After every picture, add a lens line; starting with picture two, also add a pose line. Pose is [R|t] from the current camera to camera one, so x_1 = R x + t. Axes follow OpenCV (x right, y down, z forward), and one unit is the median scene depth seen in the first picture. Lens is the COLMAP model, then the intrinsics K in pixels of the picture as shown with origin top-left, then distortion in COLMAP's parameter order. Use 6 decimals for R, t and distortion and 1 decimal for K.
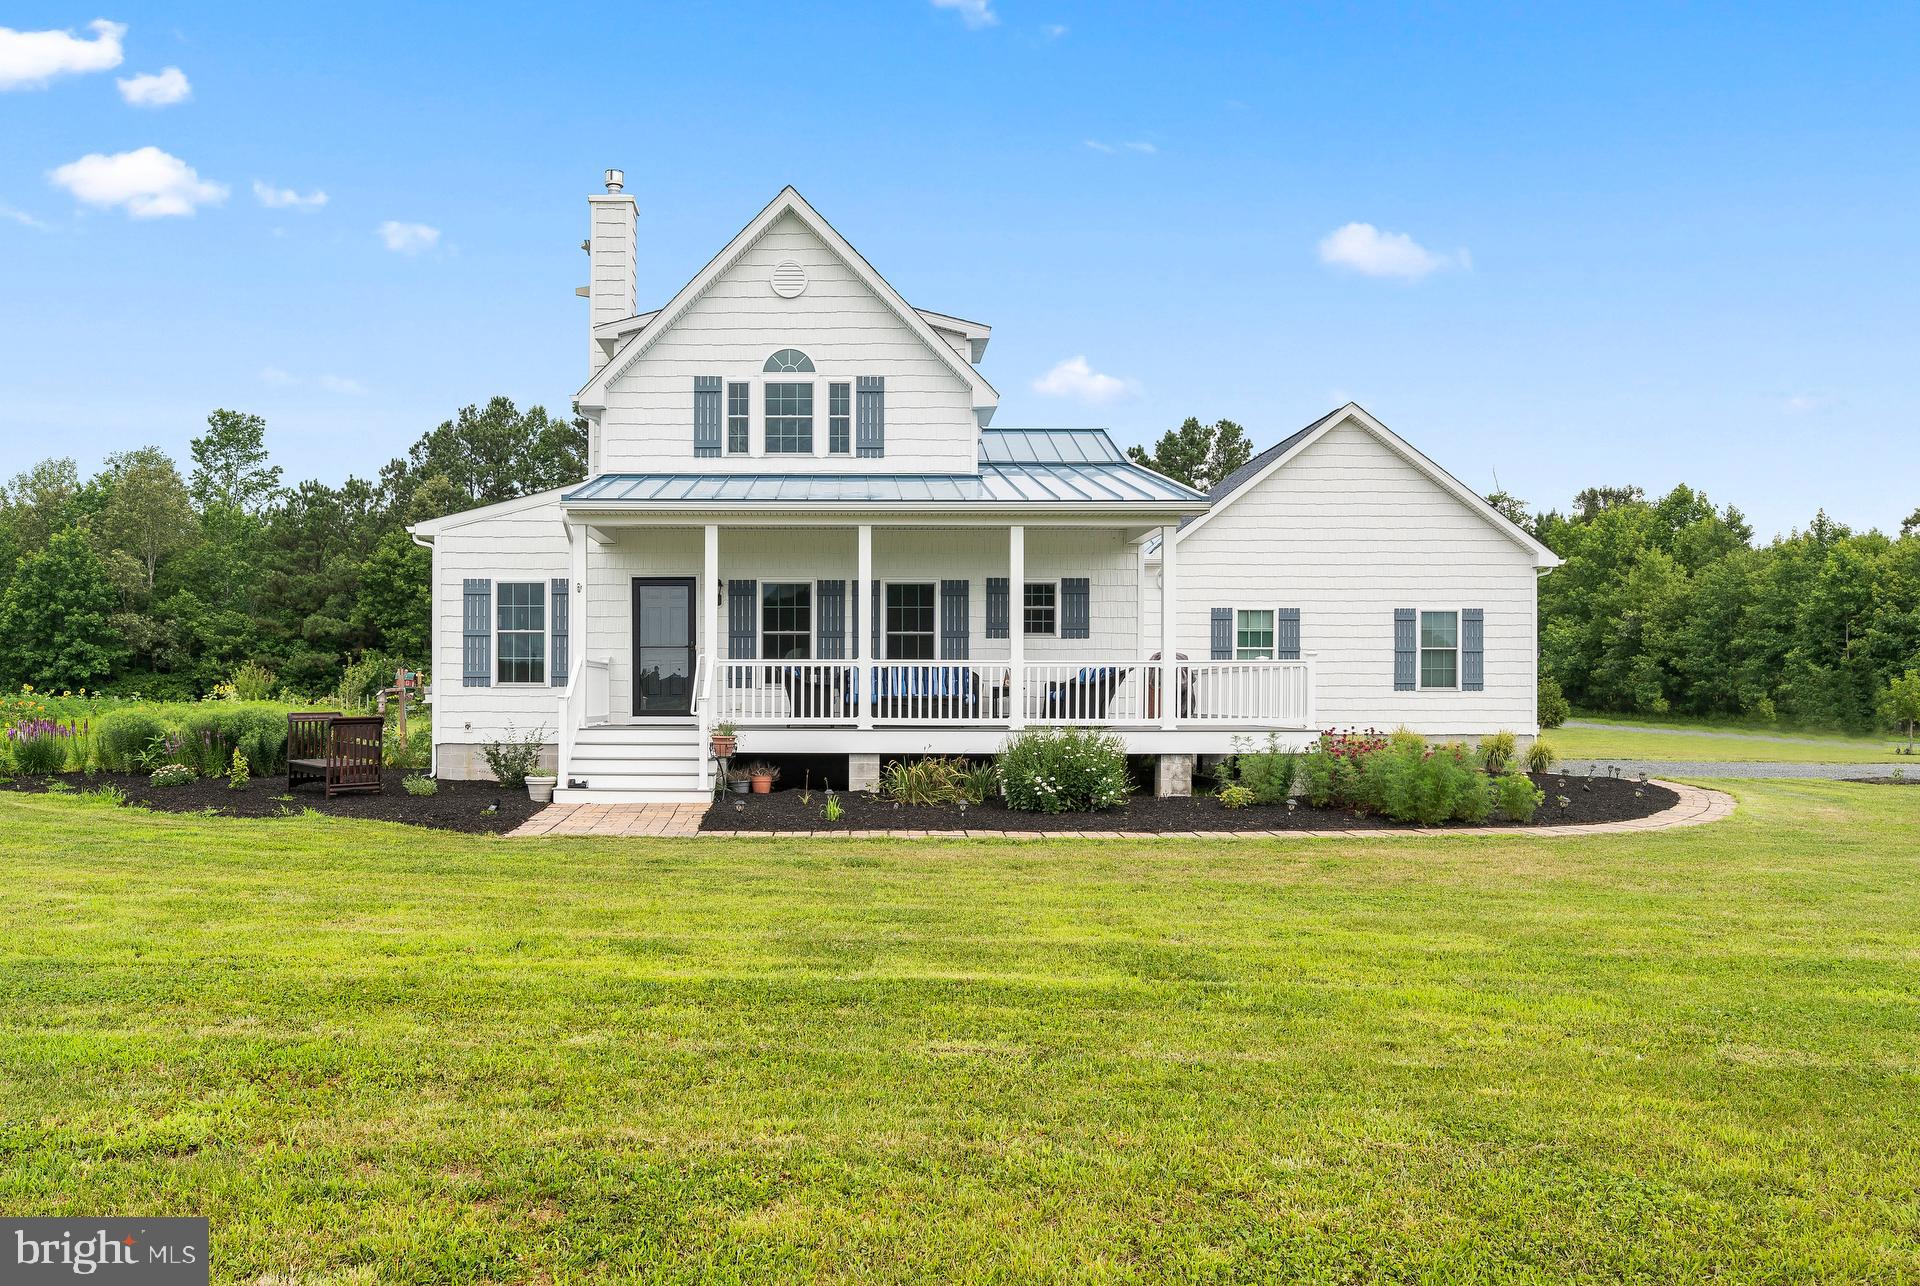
lens RADIAL K [[1476.7, 0, 823.6], [0, 1476.7, 685.6], [0, 0, 1]] dist [0.003175, 0.000322]
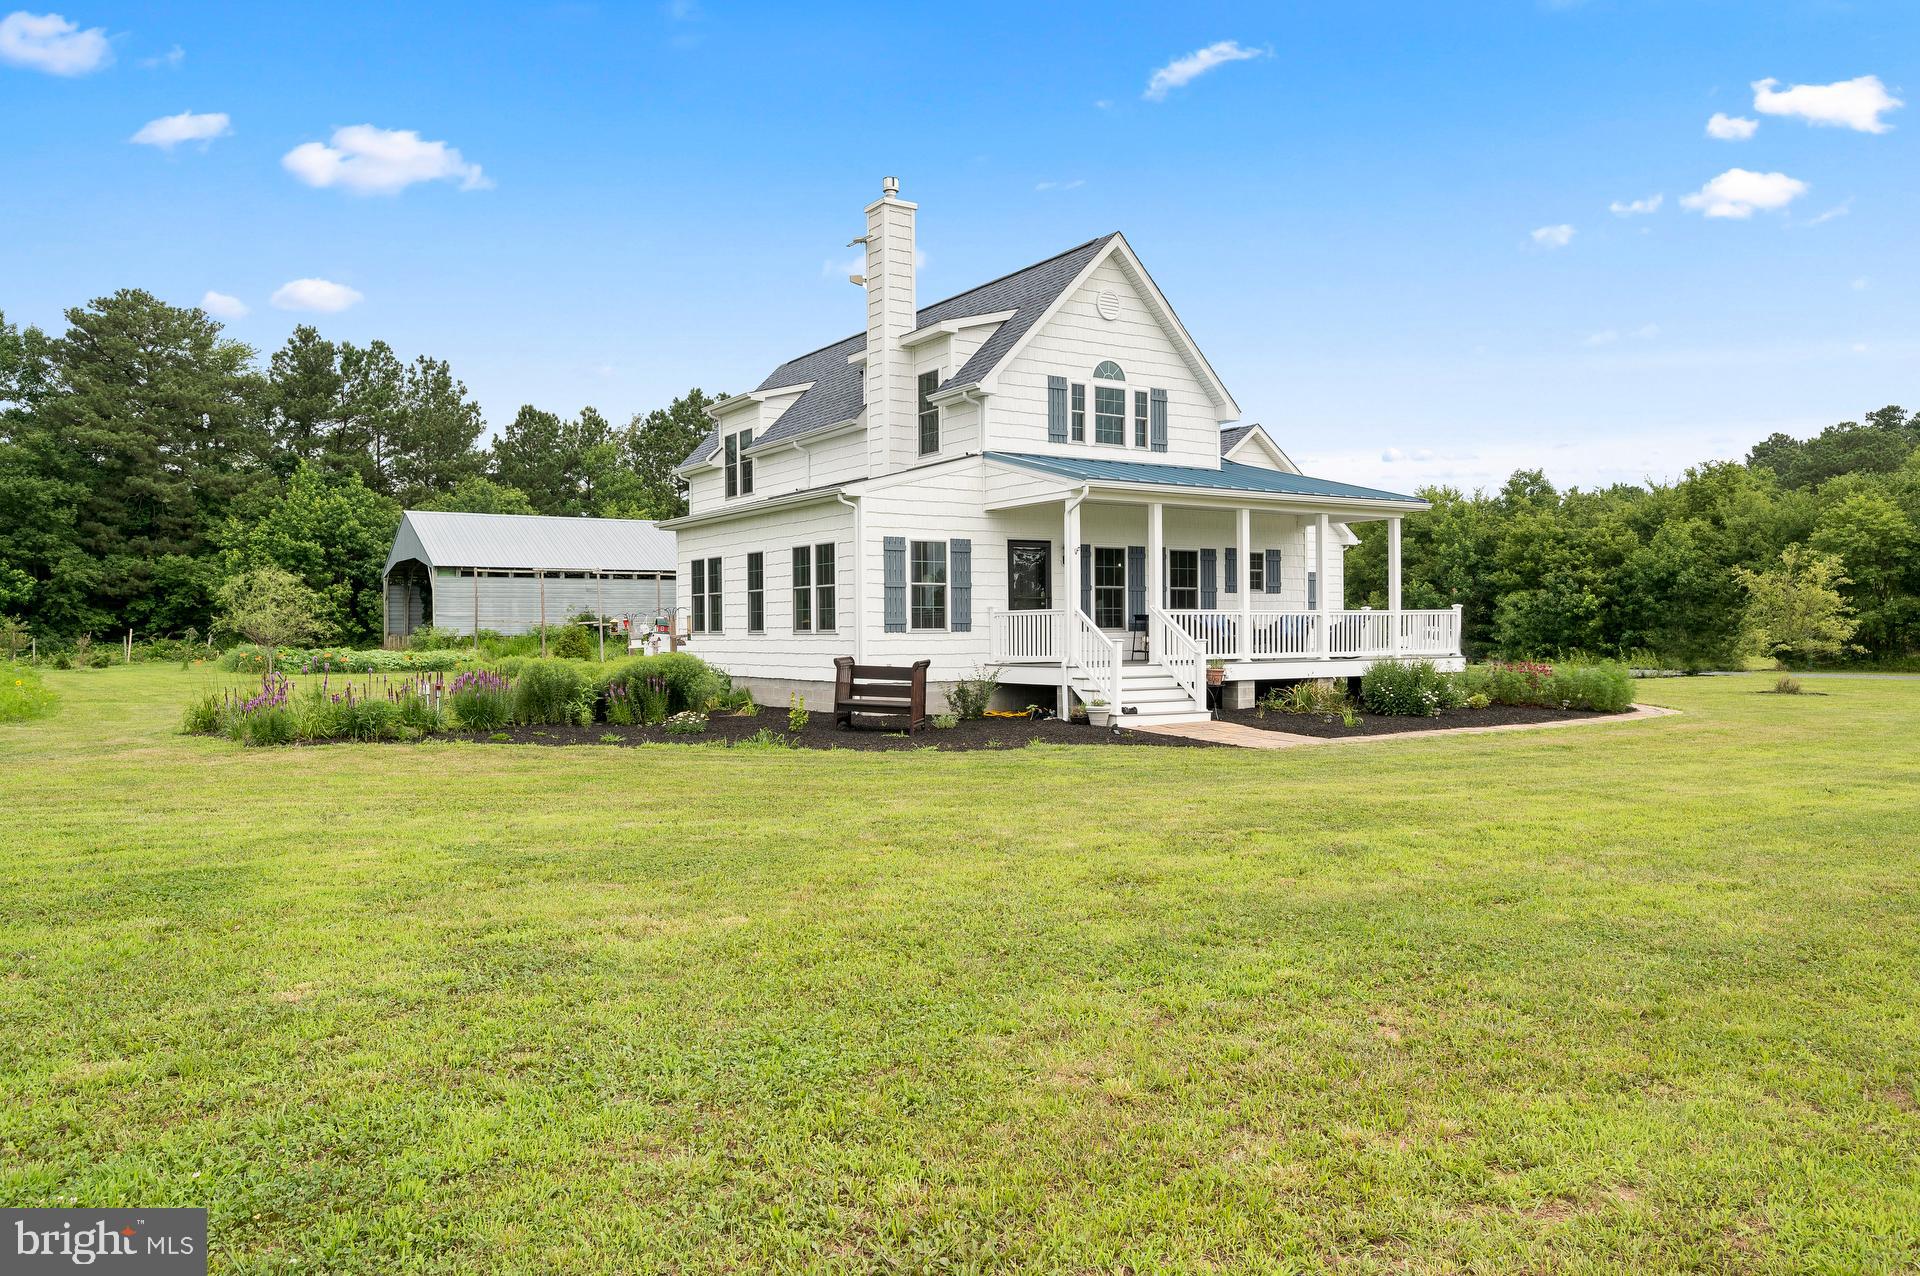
lens RADIAL K [[1366.7, 0, 989.2], [0, 1366.7, 634.2], [0, 0, 1]] dist [0.000030, 0.000269]
pose [[0.826191, -0.009986, 0.563302, -0.762812], [0.007240, 0.999949, 0.007108, -0.005126], [-0.563344, -0.001794, 0.826221, 0.099768]]
